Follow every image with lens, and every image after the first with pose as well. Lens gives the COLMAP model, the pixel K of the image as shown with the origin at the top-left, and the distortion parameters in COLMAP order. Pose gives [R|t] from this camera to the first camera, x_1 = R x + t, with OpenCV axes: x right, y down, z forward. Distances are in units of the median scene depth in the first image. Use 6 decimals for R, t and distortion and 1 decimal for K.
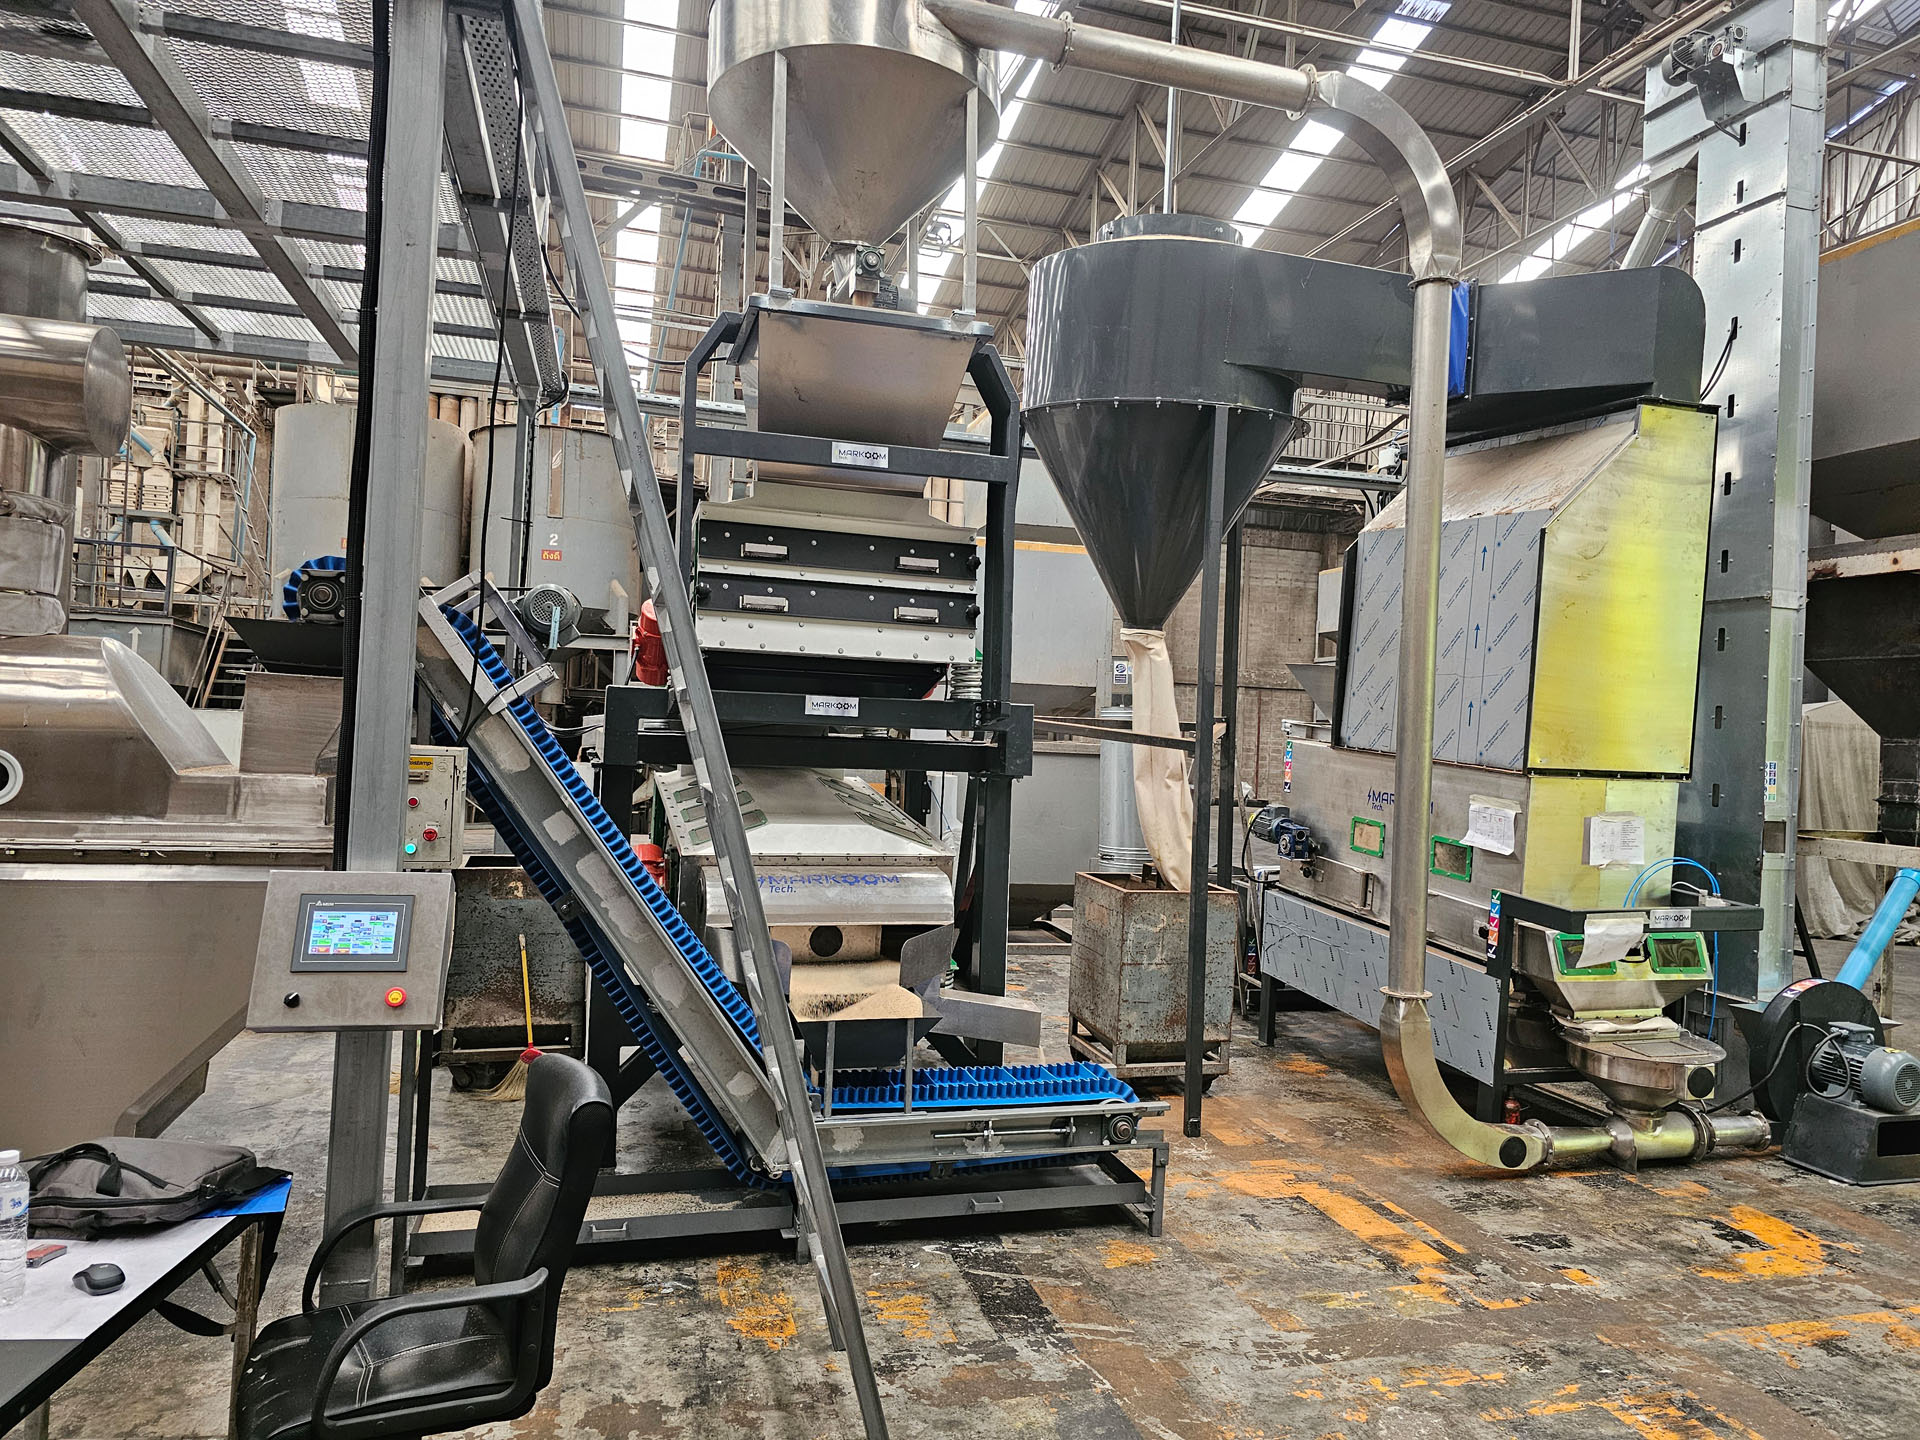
lens RADIAL K [[1280.9, 0, 960.0], [0, 1280.9, 720.0], [0, 0, 1]] dist [0.047931, -0.030783]
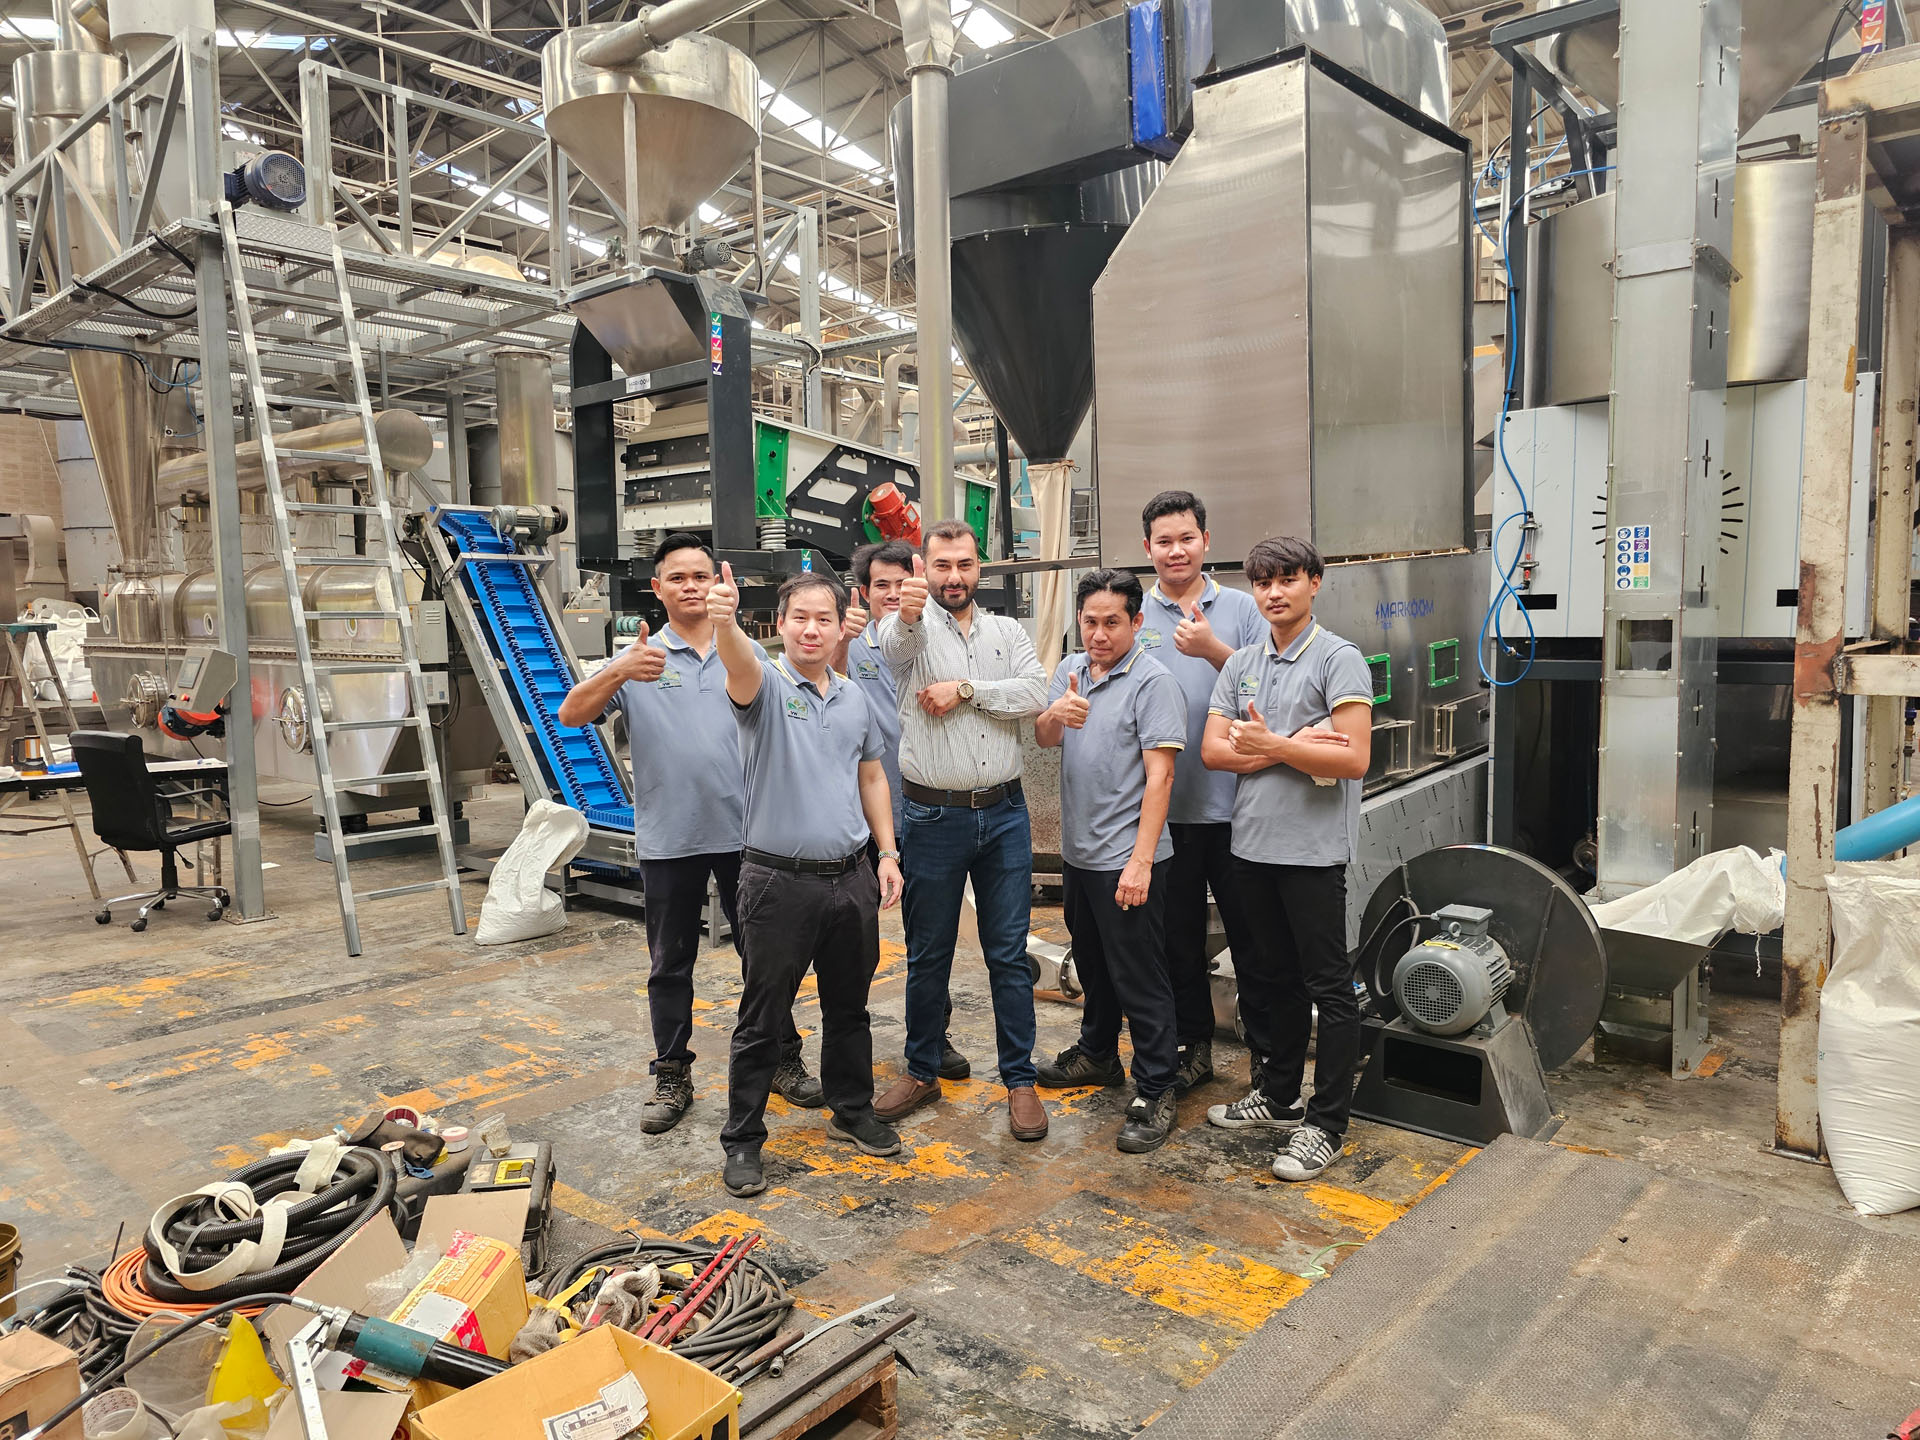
lens RADIAL K [[1280.9, 0, 960.0], [0, 1280.9, 720.0], [0, 0, 1]] dist [0.047931, -0.030783]
pose [[0.563308, 0.051629, -0.824632, 1.671641], [0.041710, 0.994996, 0.090787, 0.061757], [0.825194, -0.085537, 0.558336, 0.581411]]
